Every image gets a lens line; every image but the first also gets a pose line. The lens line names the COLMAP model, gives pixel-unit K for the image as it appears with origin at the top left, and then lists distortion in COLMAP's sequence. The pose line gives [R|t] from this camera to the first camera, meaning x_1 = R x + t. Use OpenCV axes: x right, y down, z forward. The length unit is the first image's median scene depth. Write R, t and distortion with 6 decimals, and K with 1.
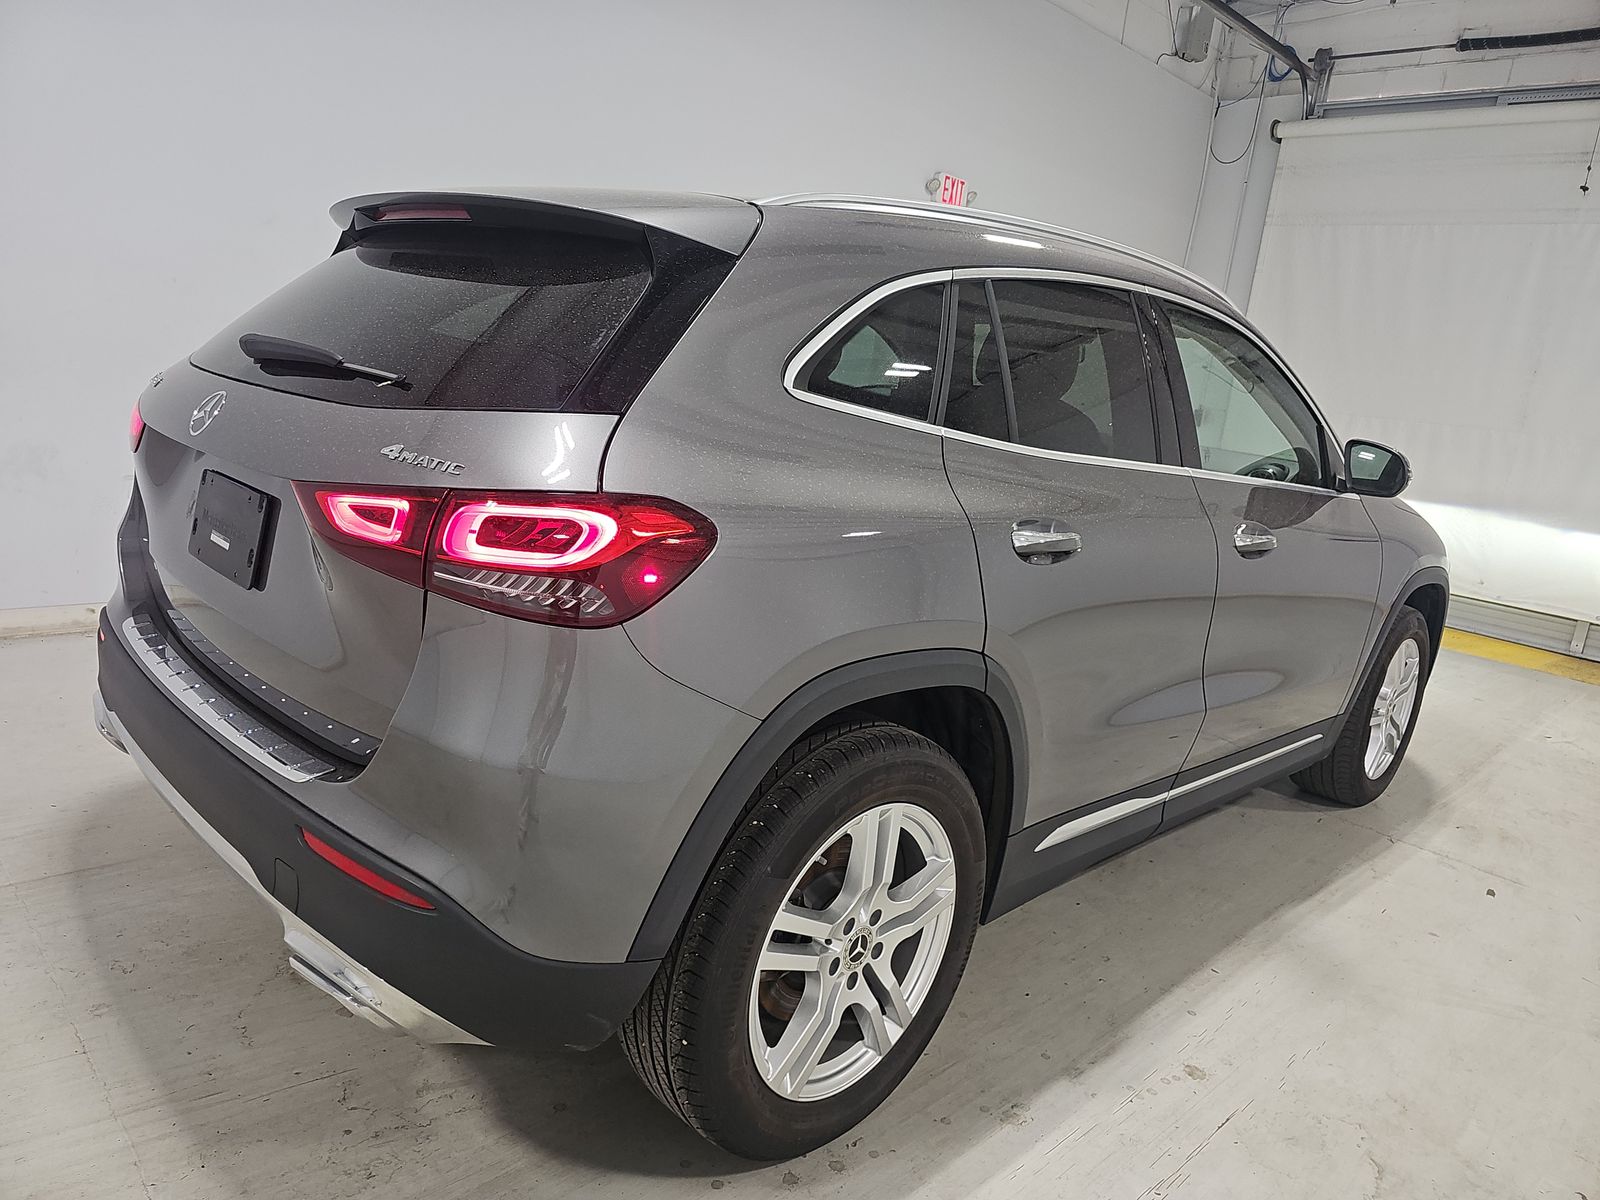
lens RADIAL K [[1047.0, 0, 800.0], [0, 1047.0, 600.0], [0, 0, 1]] dist [0.001803, 0.001828]
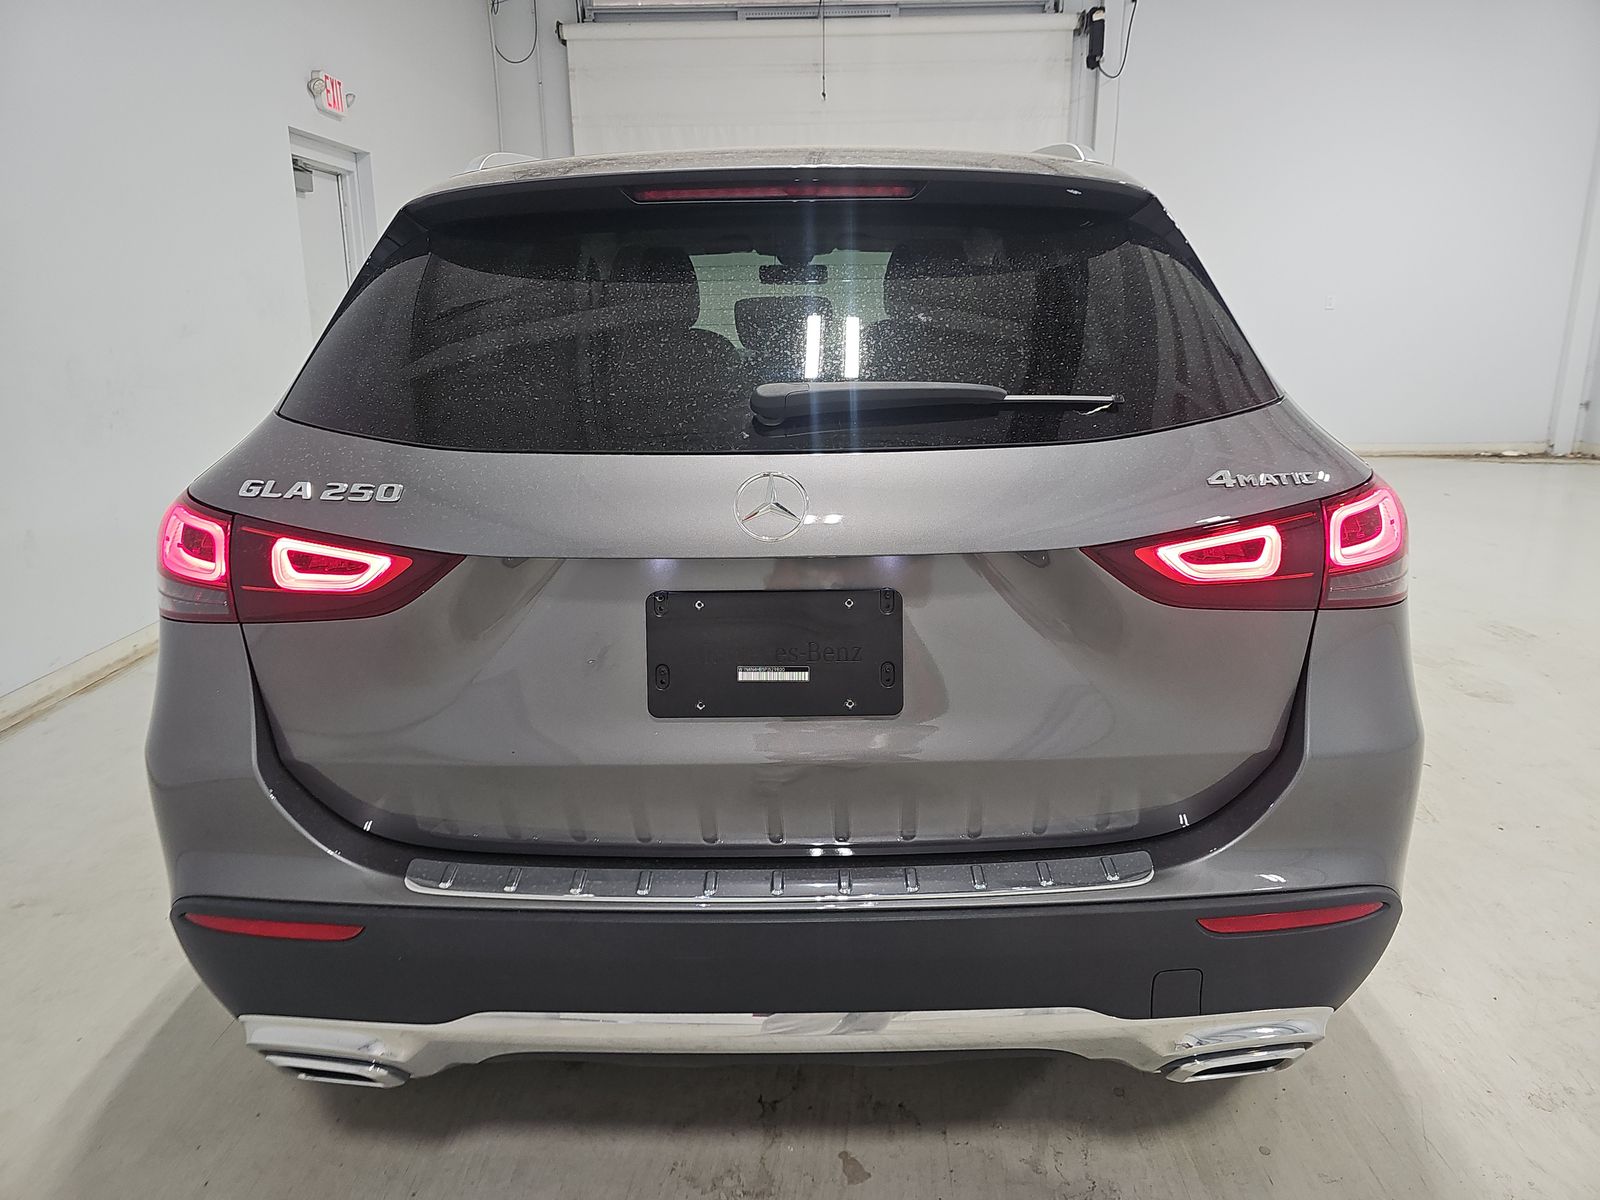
lens RADIAL K [[1047.0, 0, 800.0], [0, 1047.0, 600.0], [0, 0, 1]] dist [0.001803, 0.001828]
pose [[0.712252, -0.304416, 0.632478, -0.456733], [0.246955, 0.952131, 0.180163, -0.108234], [-0.657047, 0.027872, 0.753334, 0.209483]]
